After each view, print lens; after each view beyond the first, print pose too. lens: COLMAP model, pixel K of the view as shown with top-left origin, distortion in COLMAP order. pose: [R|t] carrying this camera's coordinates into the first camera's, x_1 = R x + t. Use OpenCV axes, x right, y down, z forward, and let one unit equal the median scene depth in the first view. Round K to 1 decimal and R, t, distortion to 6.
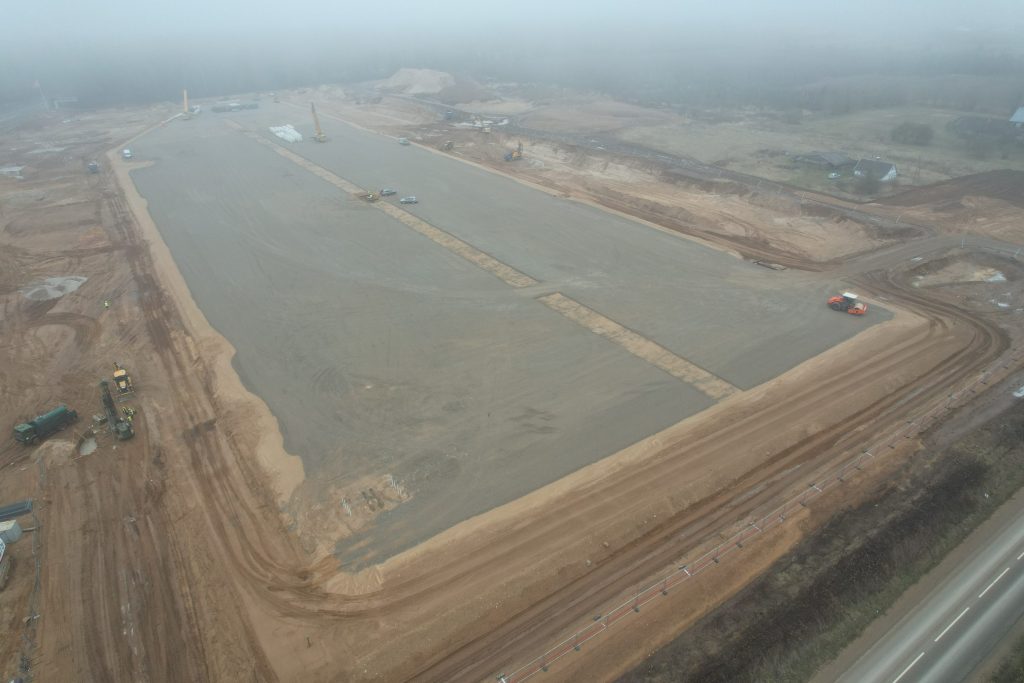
lens RADIAL K [[657.9, 0, 509.1], [0, 657.9, 339.6], [0, 0, 1]] dist [-0.081001, 0.073410]
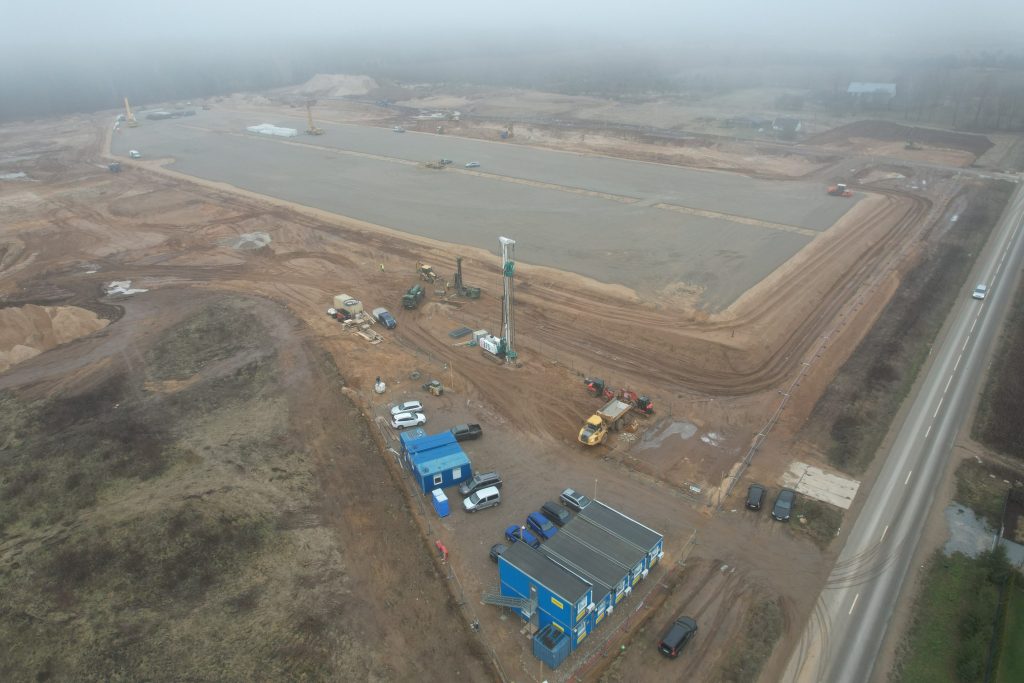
lens RADIAL K [[657.9, 0, 509.1], [0, 657.9, 339.6], [0, 0, 1]] dist [-0.081001, 0.073410]
pose [[0.960789, -0.127738, 0.246105, -0.863316], [0.131414, 0.991326, 0.001499, 0.244487], [-0.244162, 0.030902, 0.969242, -0.415425]]
